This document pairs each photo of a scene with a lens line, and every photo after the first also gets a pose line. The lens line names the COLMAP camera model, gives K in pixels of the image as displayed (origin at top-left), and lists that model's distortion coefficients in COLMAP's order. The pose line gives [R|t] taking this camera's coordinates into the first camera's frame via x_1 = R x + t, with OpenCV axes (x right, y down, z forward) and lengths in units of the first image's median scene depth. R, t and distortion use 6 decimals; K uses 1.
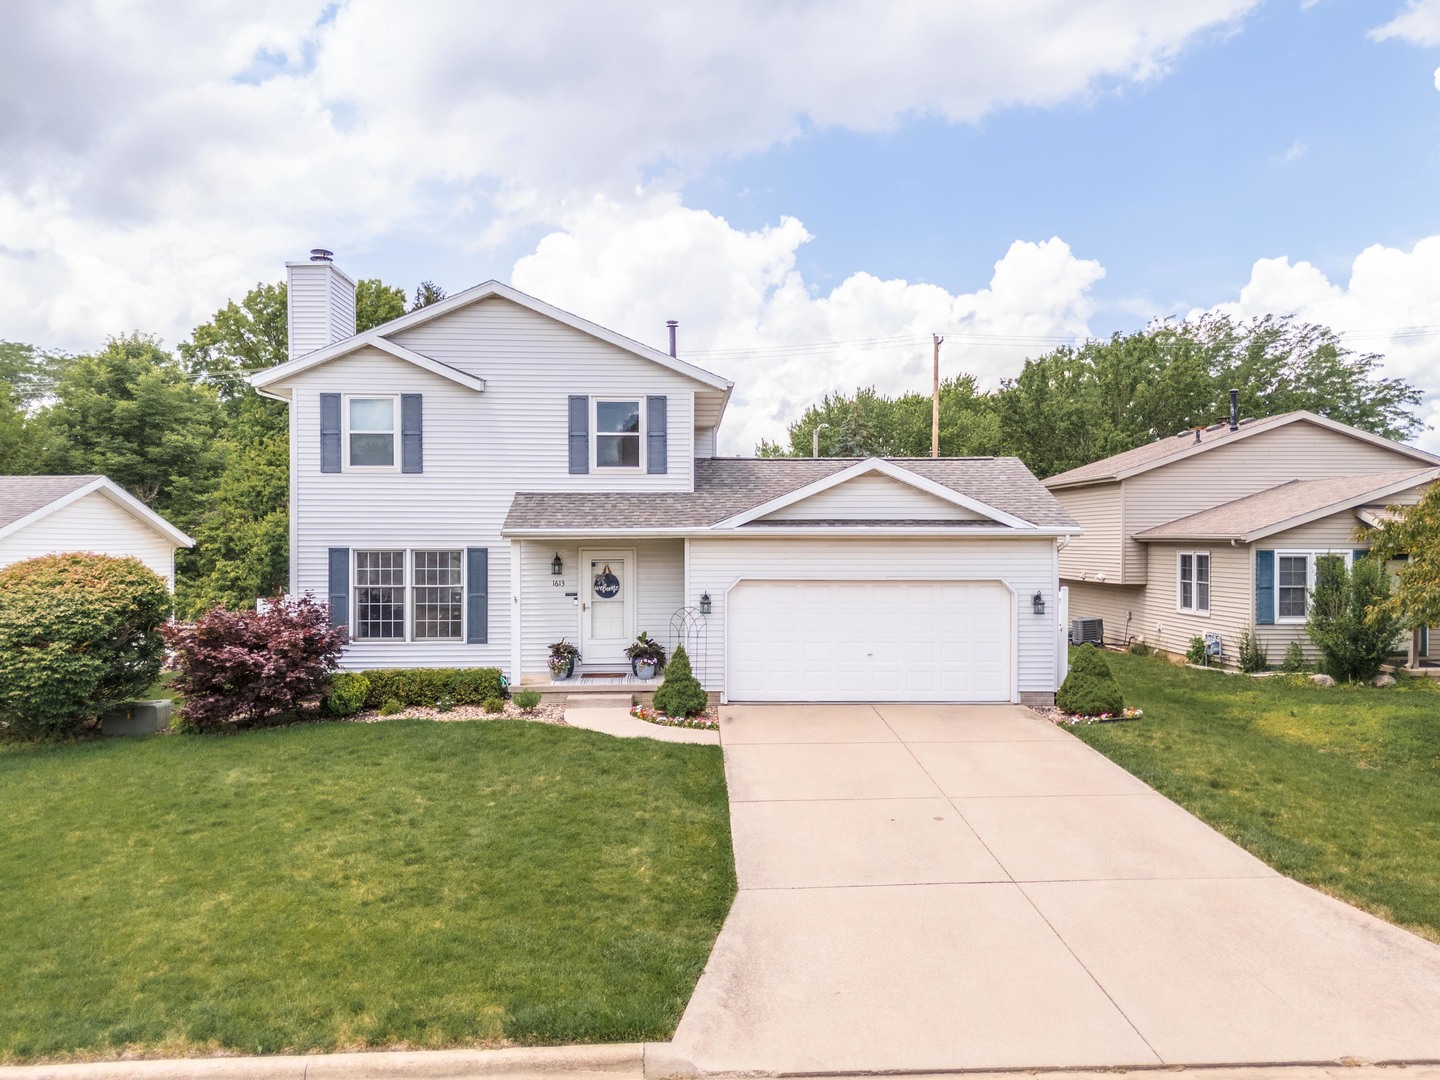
lens RADIAL K [[1067.8, 0, 720.0], [0, 1067.8, 540.0], [0, 0, 1]] dist [0.050492, -0.030829]
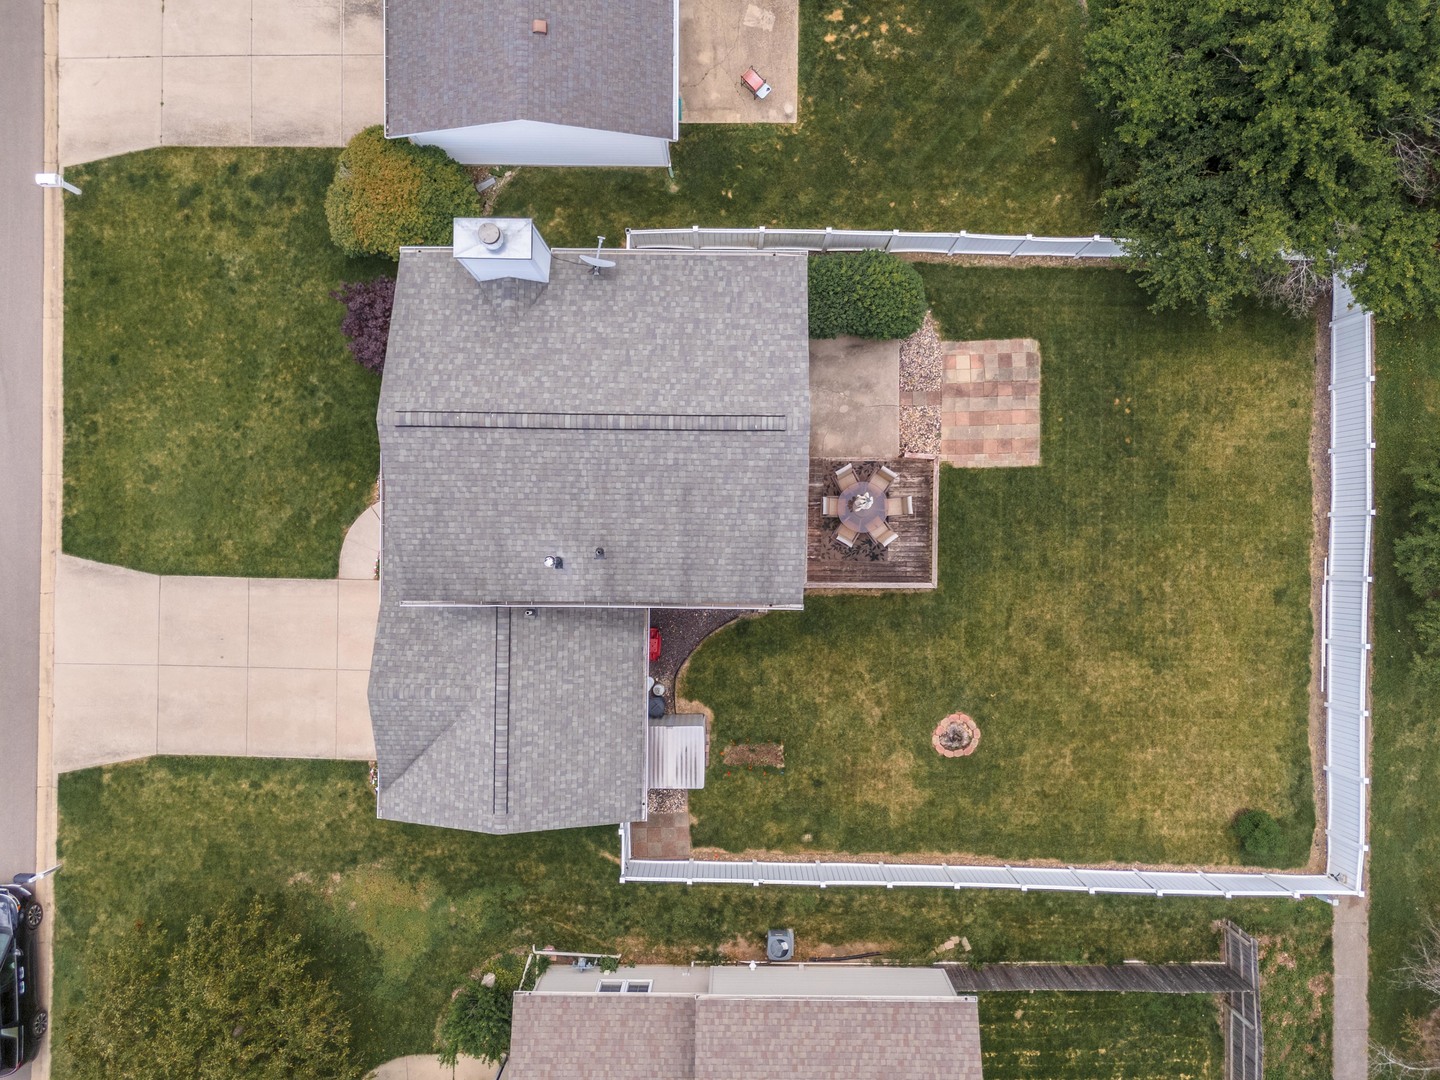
lens RADIAL K [[1067.8, 0, 720.0], [0, 1067.8, 540.0], [0, 0, 1]] dist [0.050492, -0.030829]
pose [[-0.045129, 0.998980, 0.001291, -0.086305], [0.003366, -0.001140, 0.999994, -1.483438], [0.998976, 0.045133, -0.003311, 1.391687]]
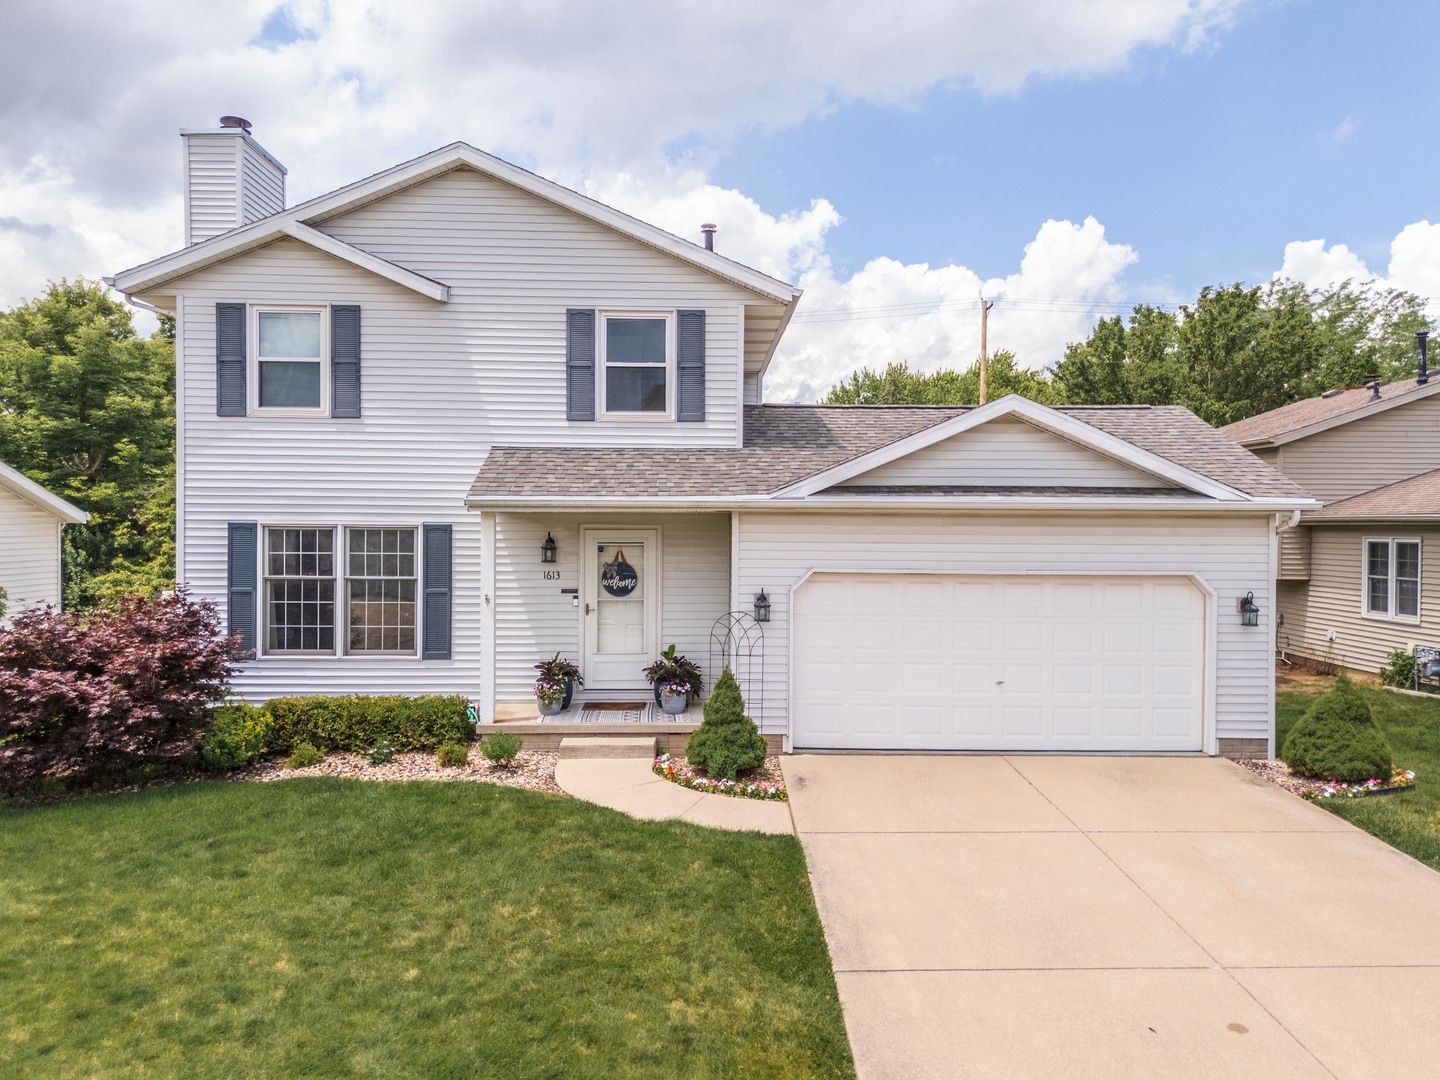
lens RADIAL K [[1081.6, 0, 720.0], [0, 1081.6, 540.0], [0, 0, 1]] dist [0.024019, -0.002049]
pose [[0.999889, 0.006999, -0.013141, -0.030543], [-0.006835, 0.999899, 0.012468, 0.007582], [0.013227, -0.012377, 0.999836, 0.289607]]
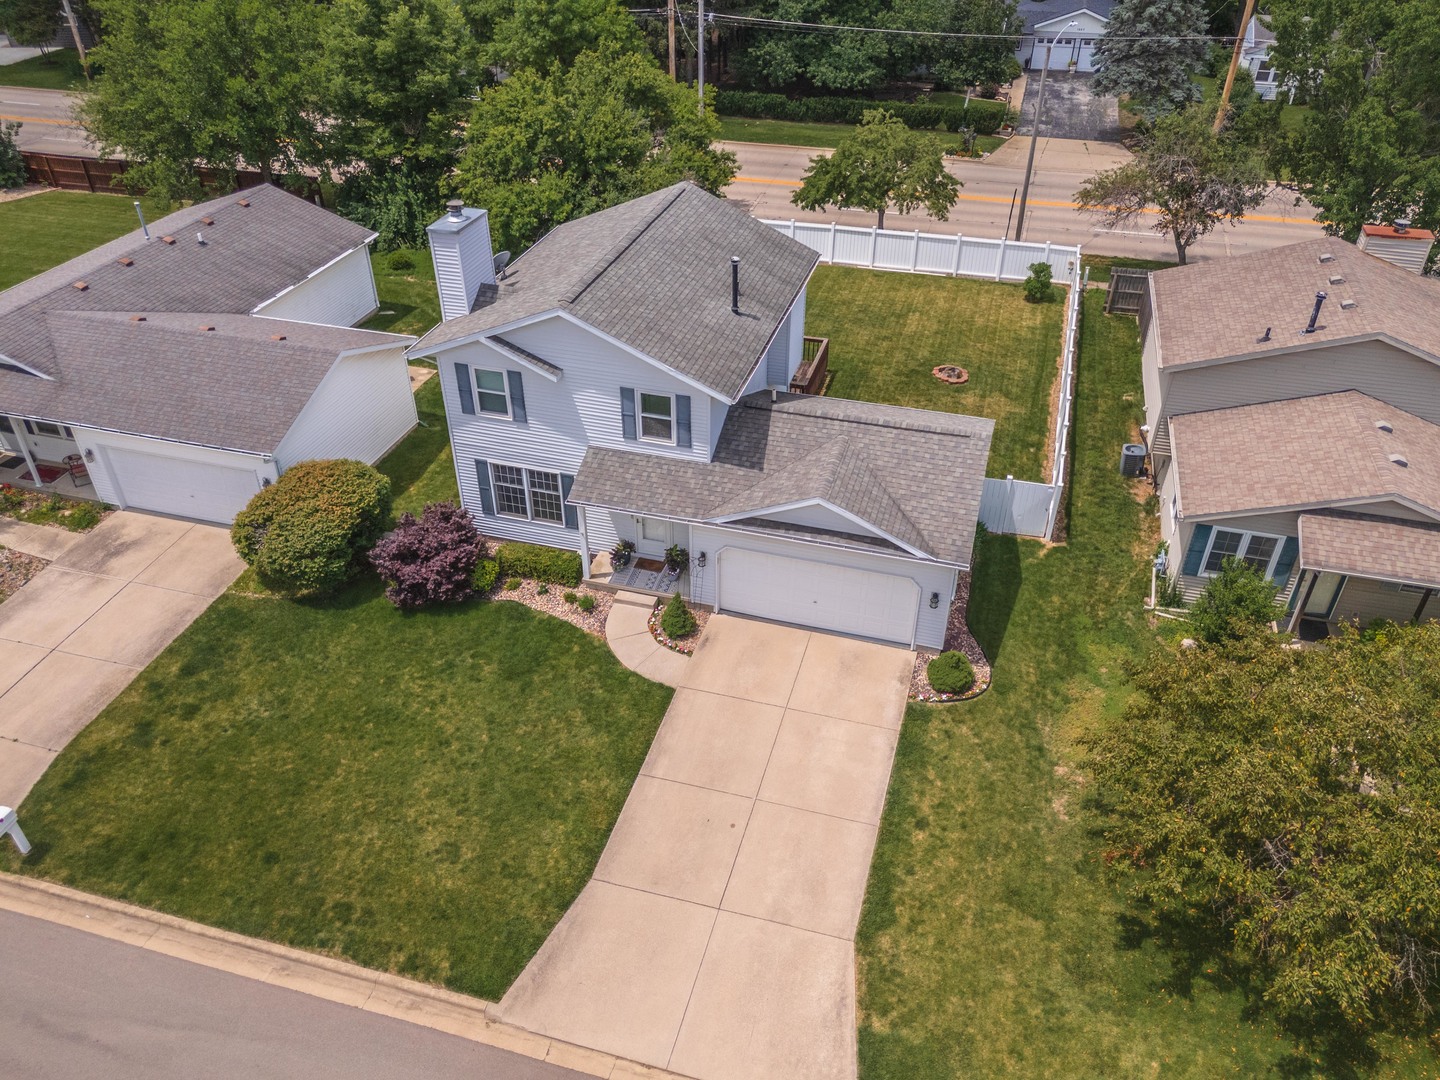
lens RADIAL K [[1067.8, 0, 720.0], [0, 1067.8, 540.0], [0, 0, 1]] dist [0.050492, -0.030829]
pose [[0.949341, 0.182044, -0.256149, 0.355266], [-0.002165, 0.818886, 0.573953, -0.749755], [0.314241, -0.544322, 0.777795, -0.100626]]
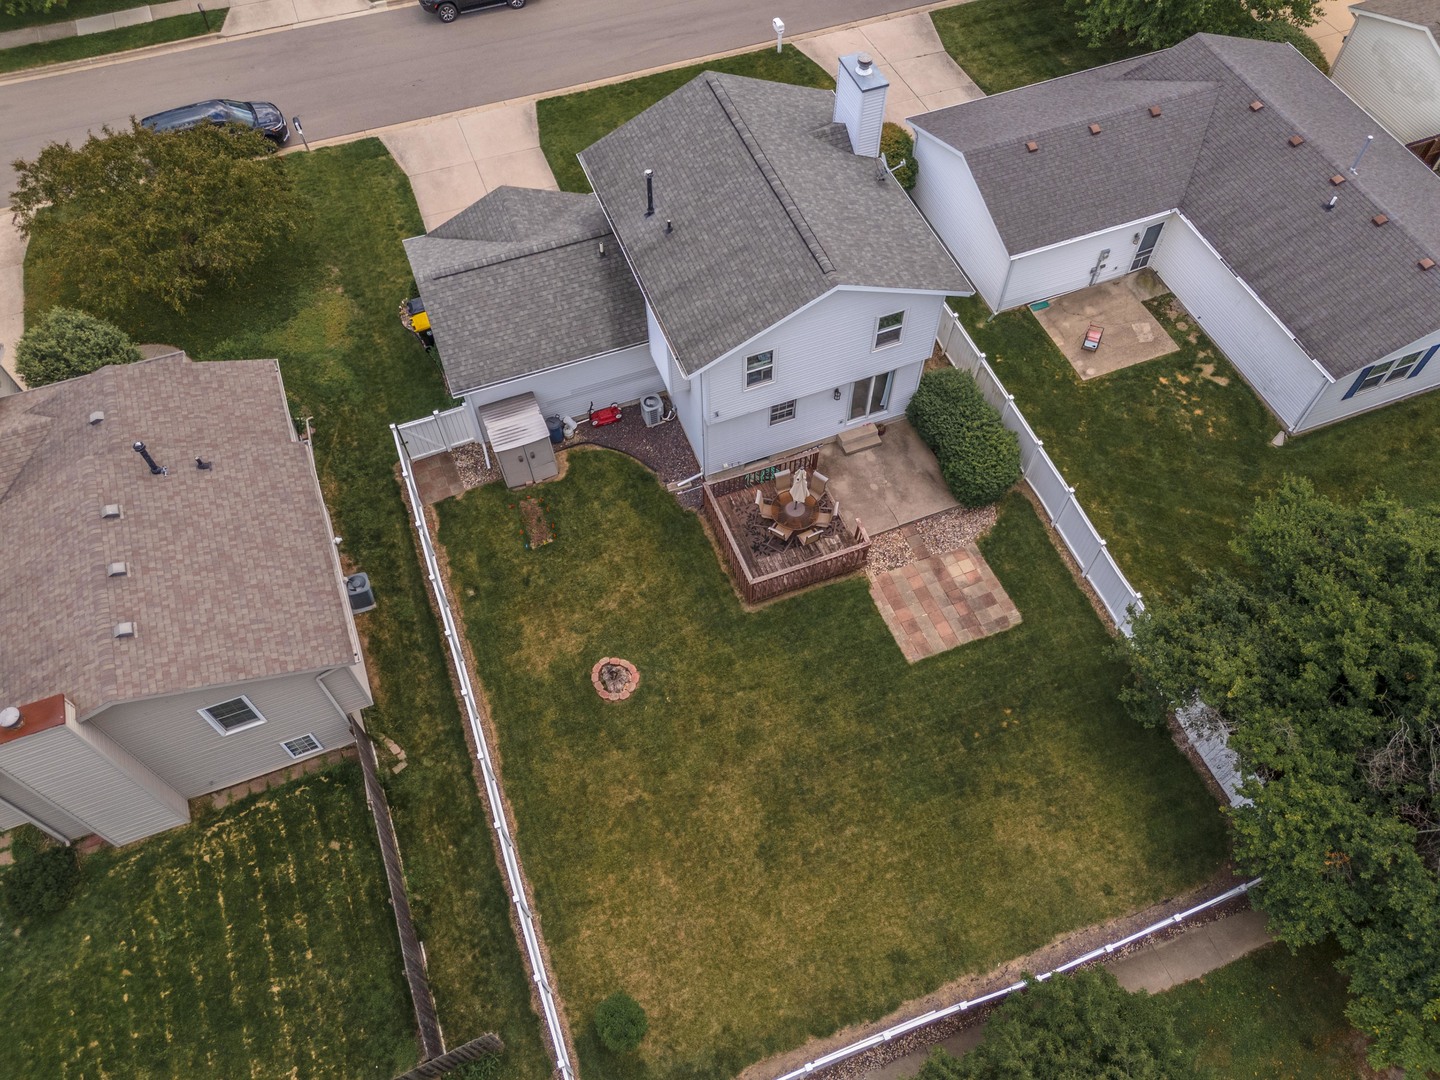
lens RADIAL K [[1060.6, 0, 726.6], [0, 1060.6, 549.9], [0, 0, 1]] dist [0.092494, -0.155956]
pose [[-0.945567, 0.275417, -0.173347, 0.257719], [-0.000531, 0.531366, 0.847142, -1.258244], [0.325428, 0.801122, -0.502295, 2.429323]]
